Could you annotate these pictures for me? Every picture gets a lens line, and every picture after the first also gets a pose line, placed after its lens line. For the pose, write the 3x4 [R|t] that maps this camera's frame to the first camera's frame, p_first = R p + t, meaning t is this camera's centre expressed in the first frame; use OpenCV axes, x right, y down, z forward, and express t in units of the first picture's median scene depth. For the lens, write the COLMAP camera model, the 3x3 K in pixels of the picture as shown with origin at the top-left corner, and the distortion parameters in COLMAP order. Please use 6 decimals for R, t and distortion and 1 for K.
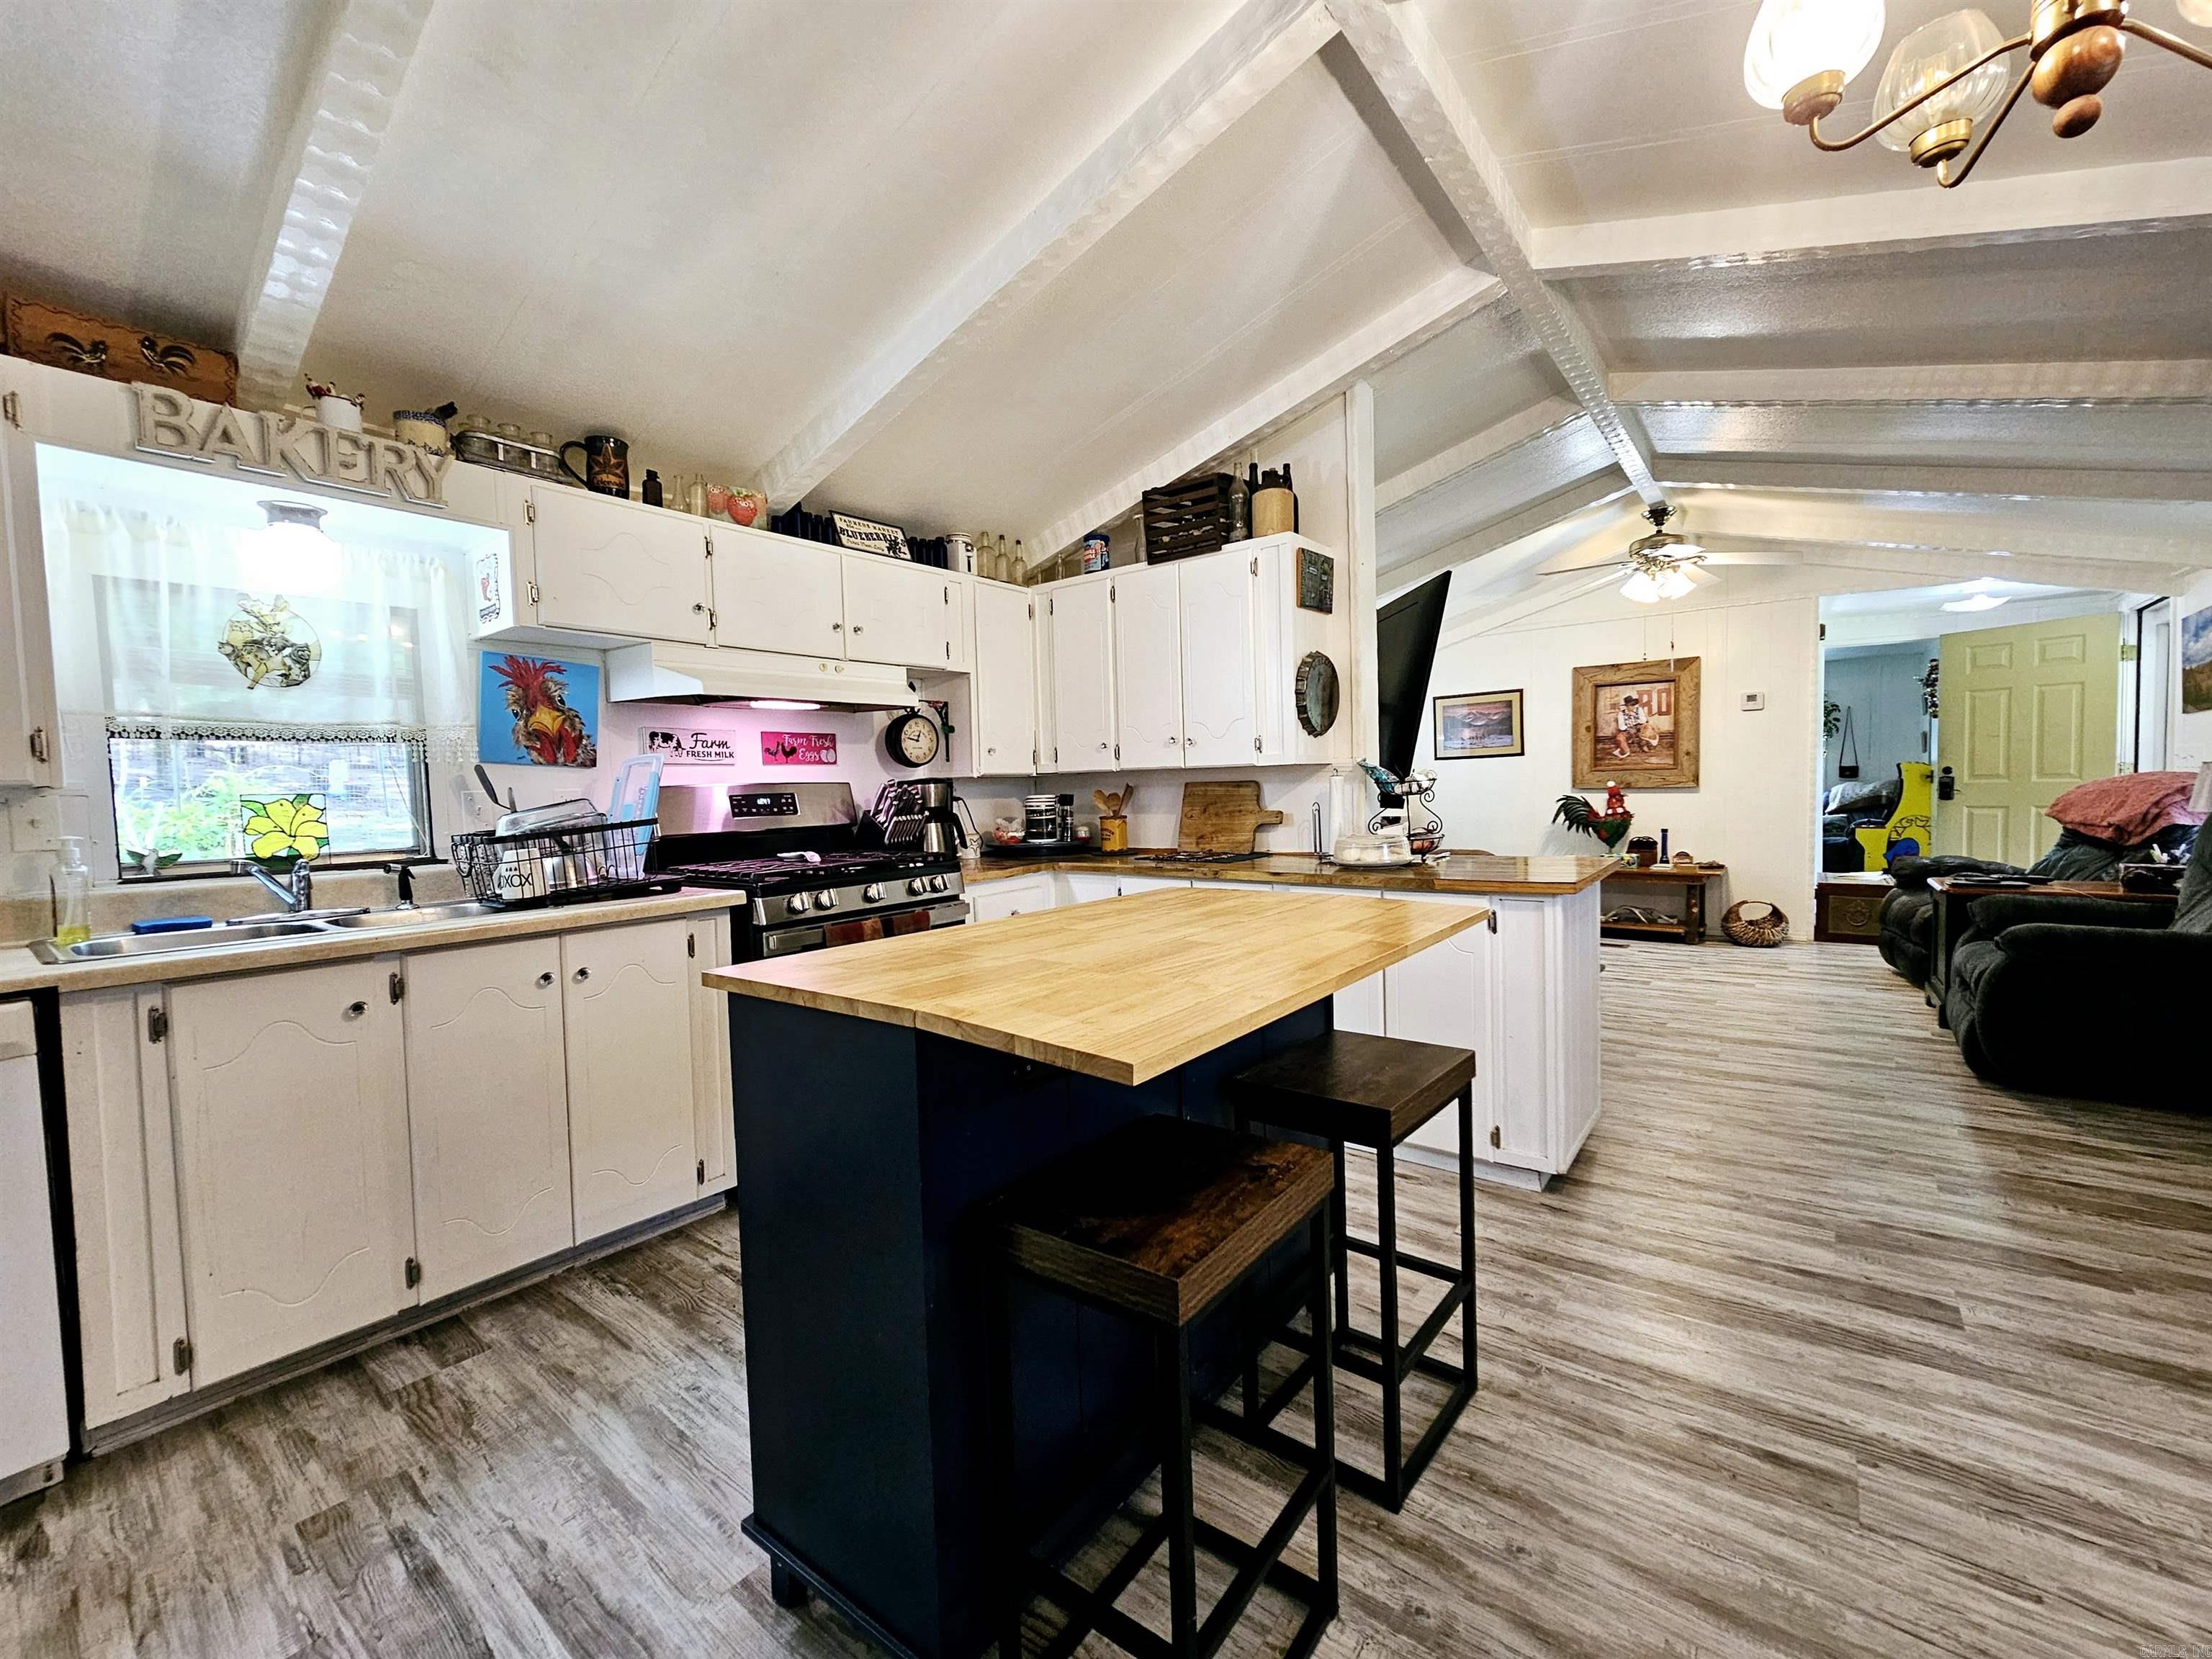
lens RADIAL K [[909.4, 0, 1105.4], [0, 909.4, 837.1], [0, 0, 1]] dist [-0.001686, -0.000661]
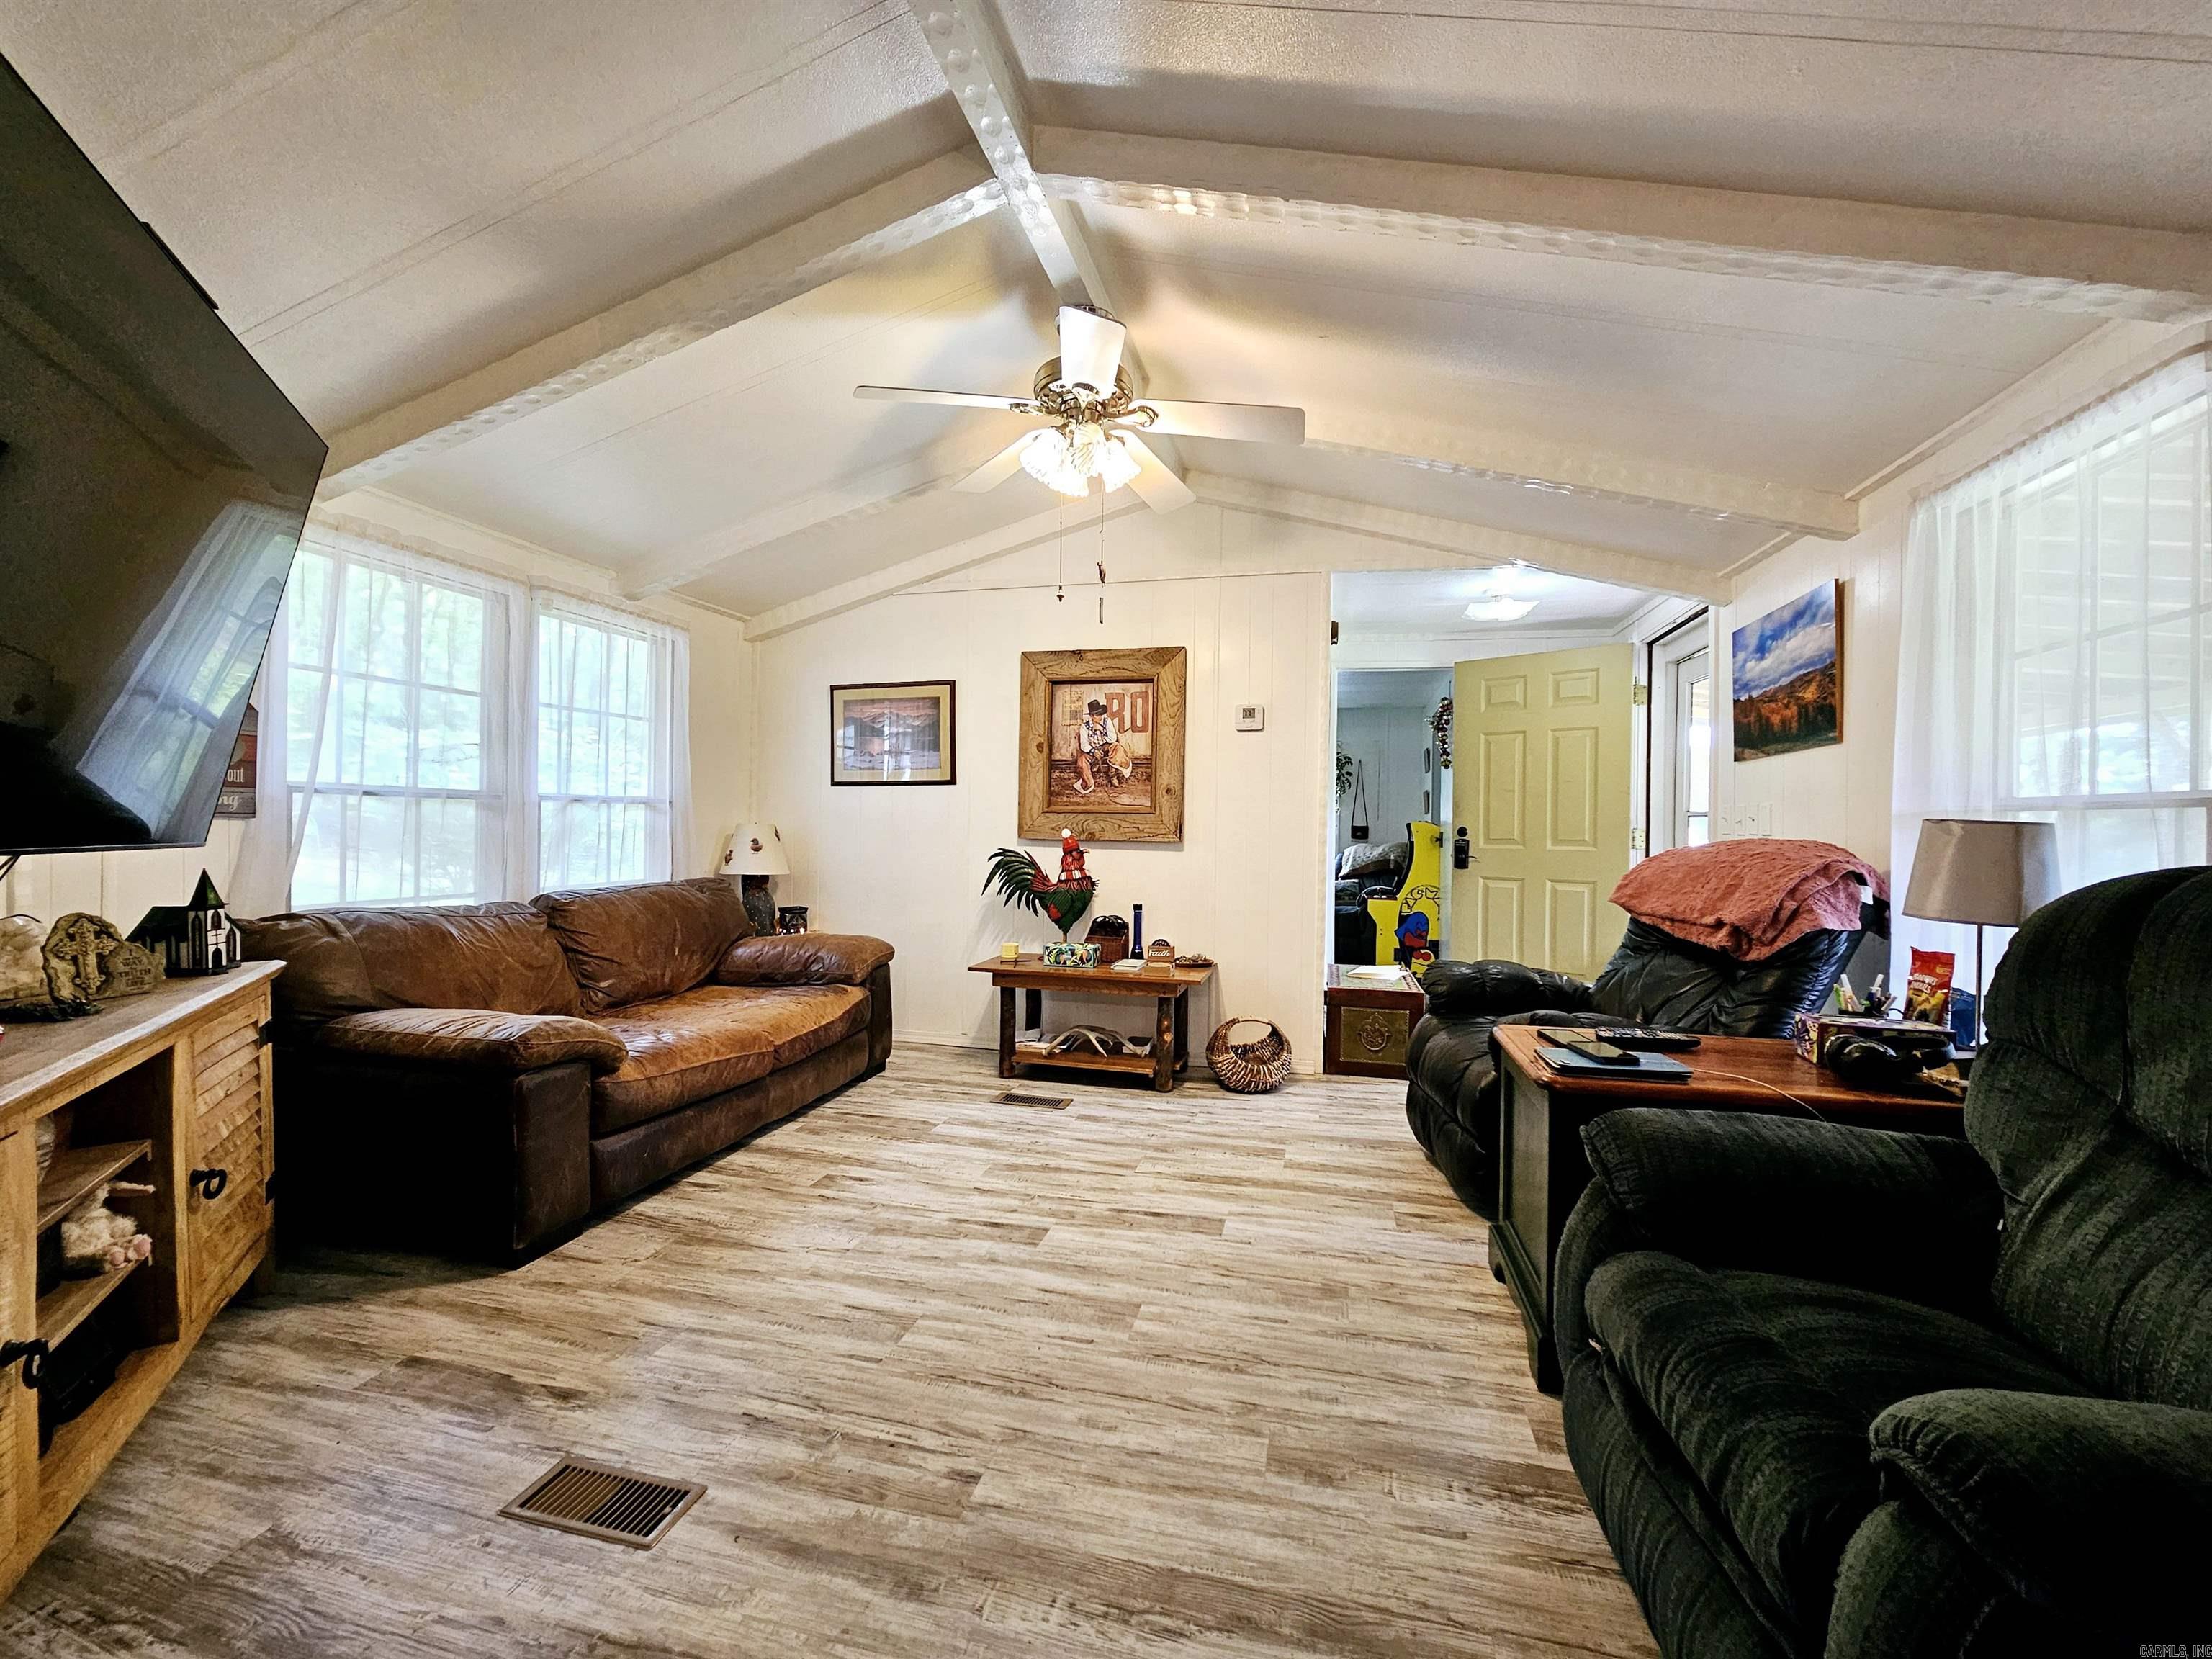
lens RADIAL K [[909.4, 0, 1107.3], [0, 909.4, 839.0], [0, 0, 1]] dist [-0.001686, -0.000661]
pose [[0.912874, 0.034656, 0.406768, 0.623886], [-0.015073, 0.998572, -0.051250, -0.042246], [-0.407964, 0.040654, 0.912093, 0.780845]]
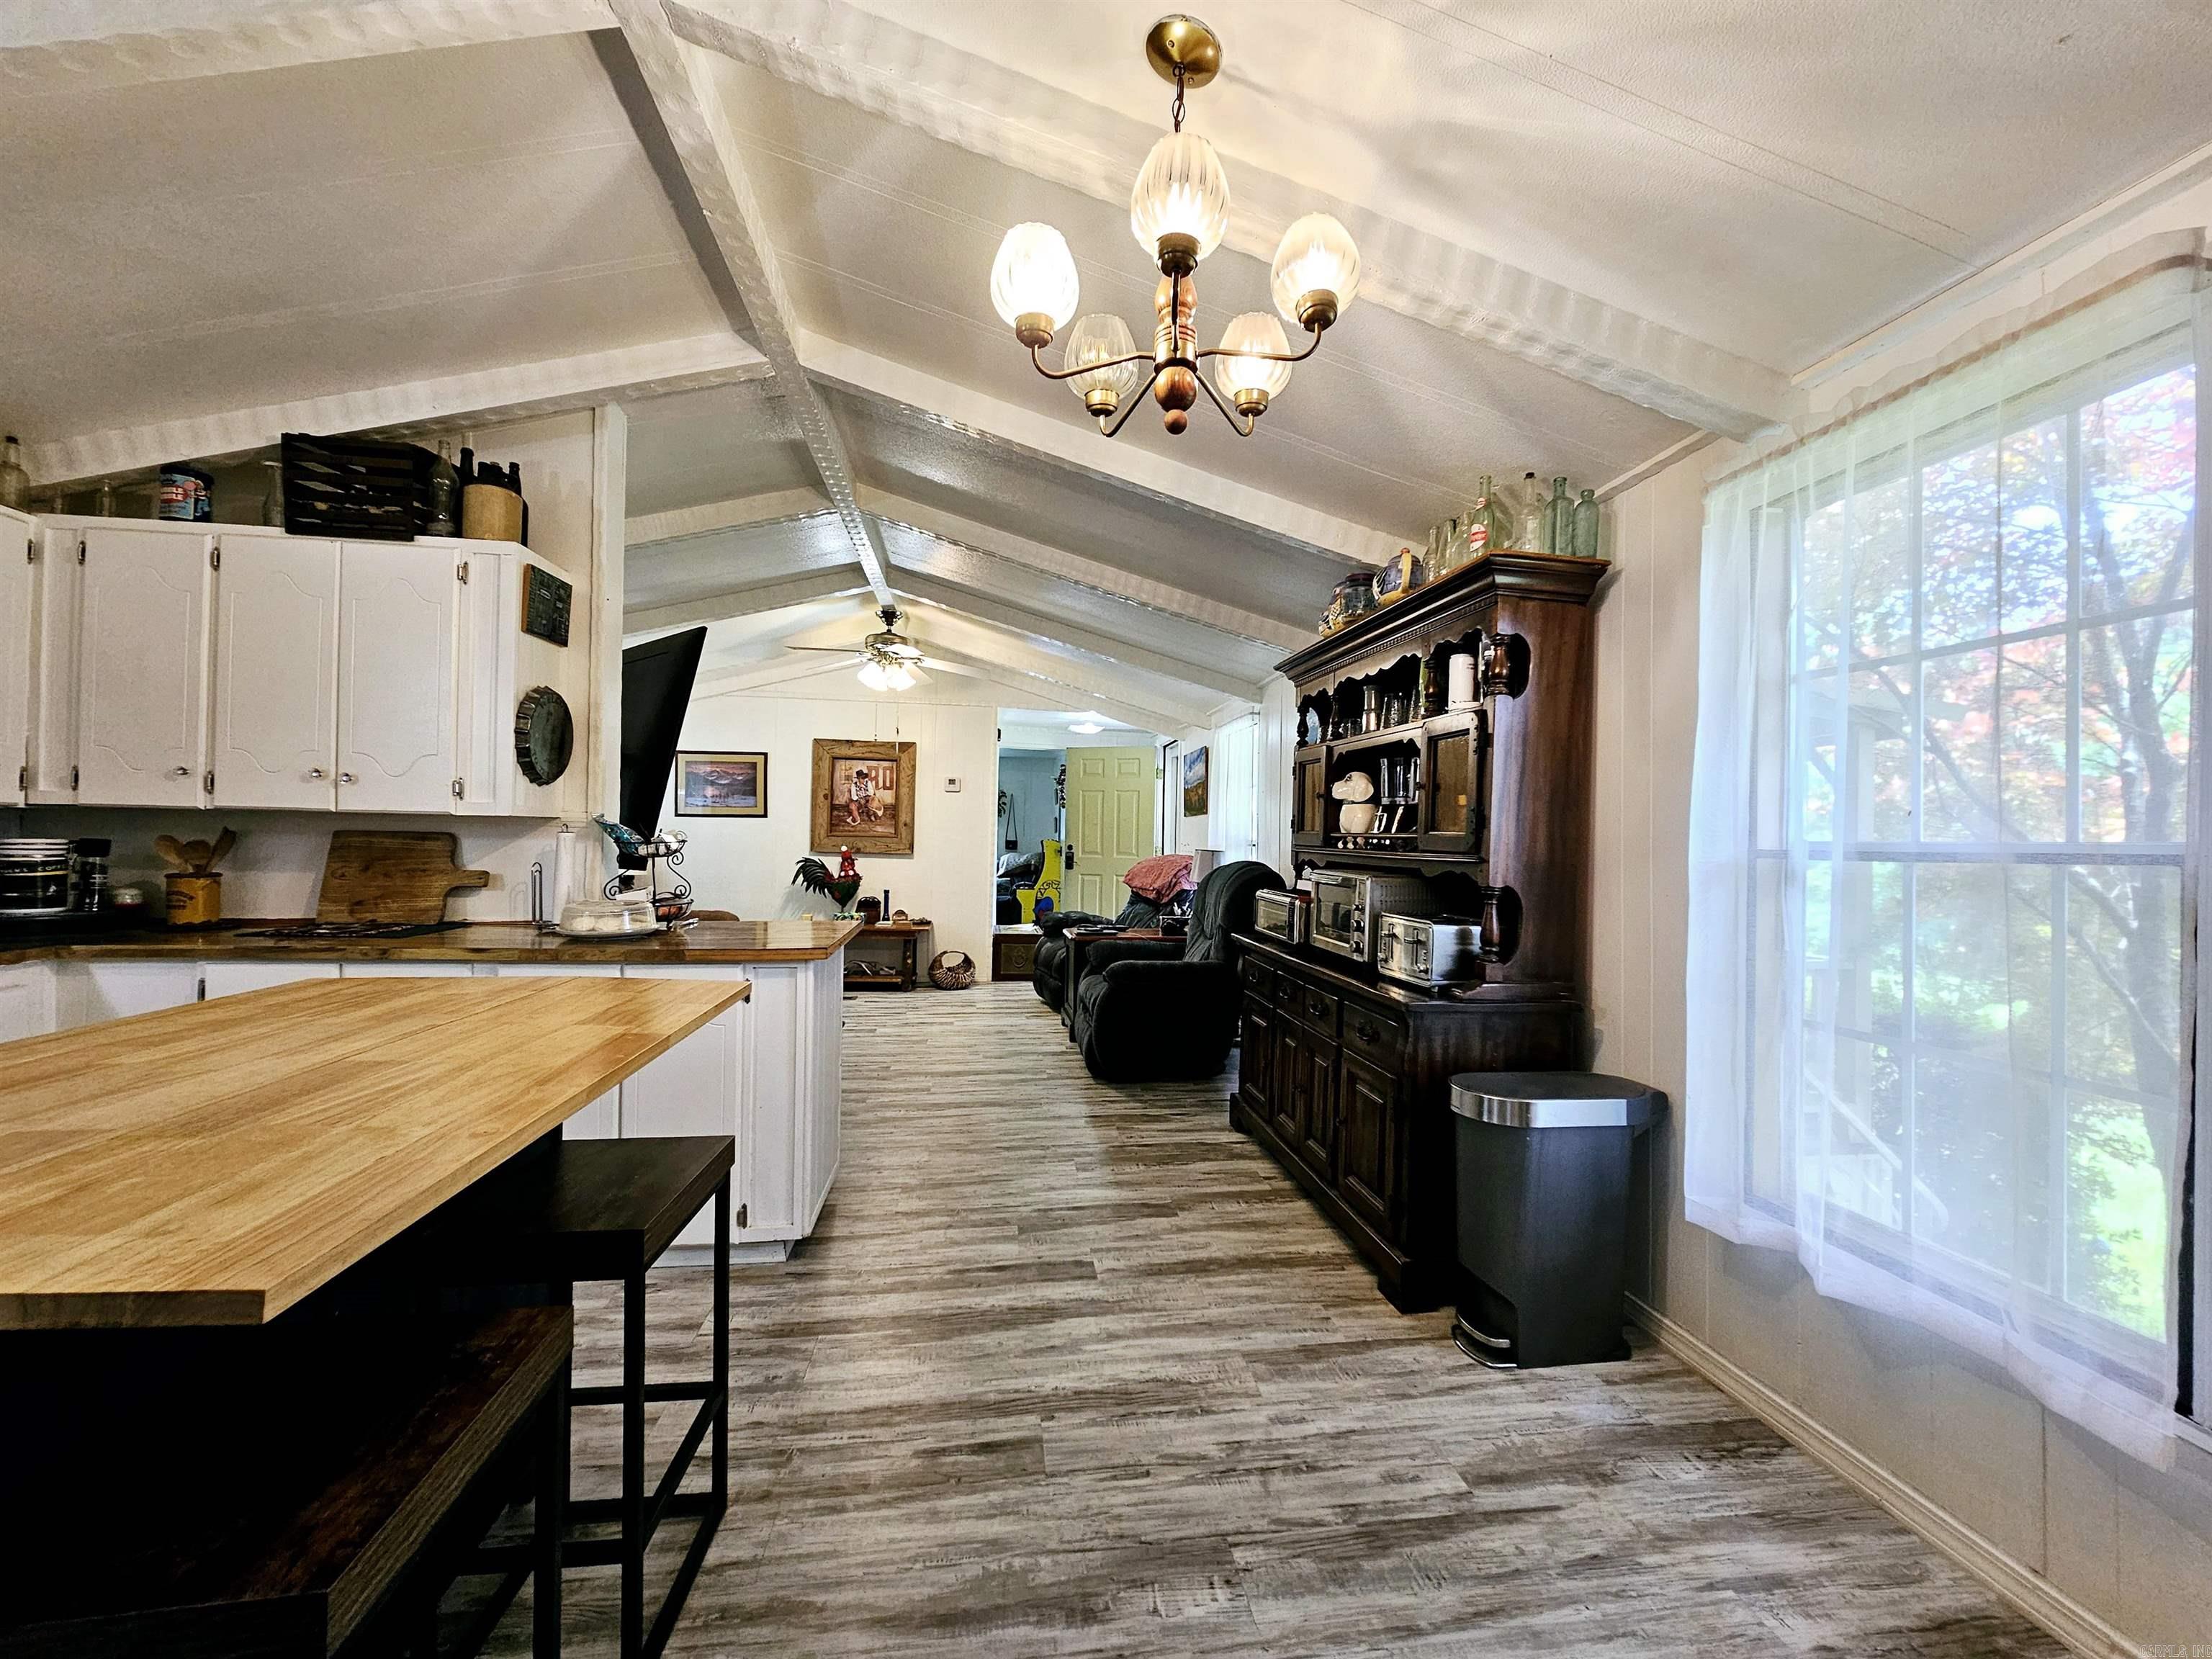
lens RADIAL K [[909.4, 0, 1119.7], [0, 909.4, 833.6], [0, 0, 1]] dist [-0.001686, -0.000661]
pose [[0.689360, 0.046440, 0.722929, -0.008086], [0.001820, 0.997829, -0.065834, -0.008014], [-0.724416, 0.046699, 0.687779, 0.021502]]
